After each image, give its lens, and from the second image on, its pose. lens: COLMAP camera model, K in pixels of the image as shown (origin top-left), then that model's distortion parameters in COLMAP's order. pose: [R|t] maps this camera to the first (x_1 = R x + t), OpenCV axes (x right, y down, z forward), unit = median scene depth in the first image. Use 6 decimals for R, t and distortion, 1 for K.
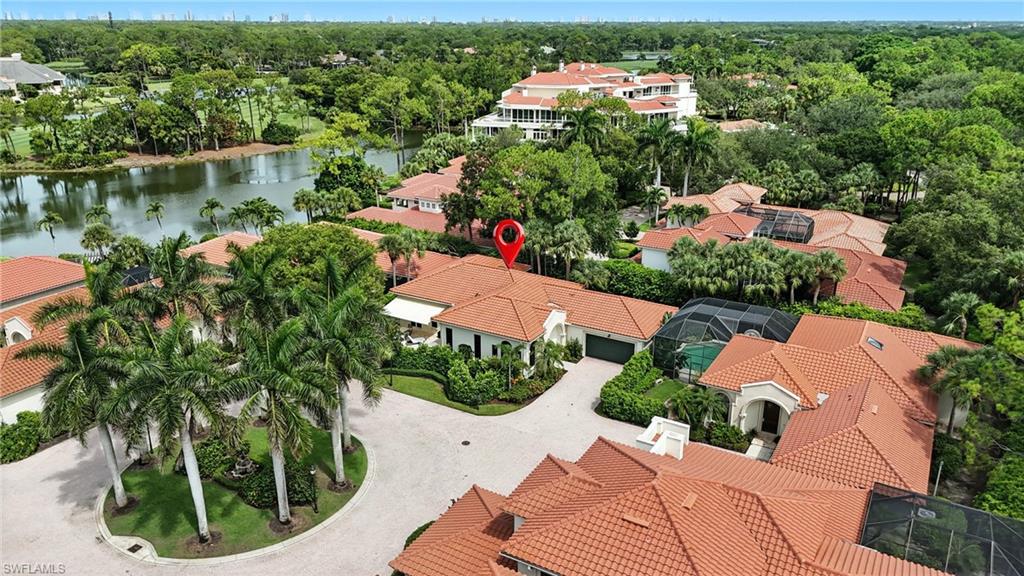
lens RADIAL K [[744.0, 0, 512.0], [0, 744.0, 288.0], [0, 0, 1]] dist [0.052367, -0.067564]
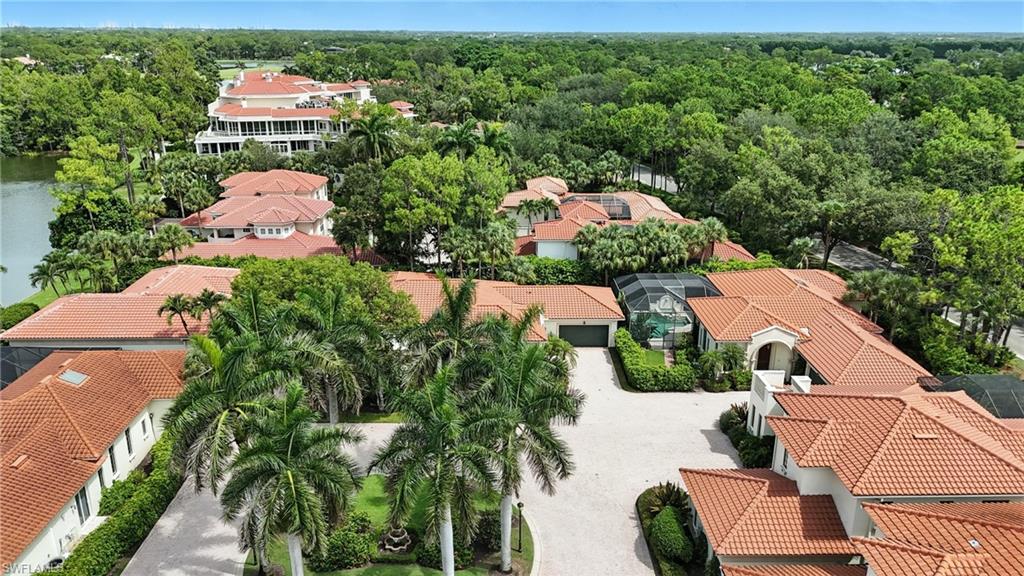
lens RADIAL K [[744.0, 0, 512.0], [0, 744.0, 288.0], [0, 0, 1]] dist [0.052367, -0.067564]
pose [[0.846084, -0.167076, 0.506189, -0.373941], [0.172107, 0.984374, 0.037237, -0.032149], [-0.504501, 0.055613, 0.861619, 0.106584]]
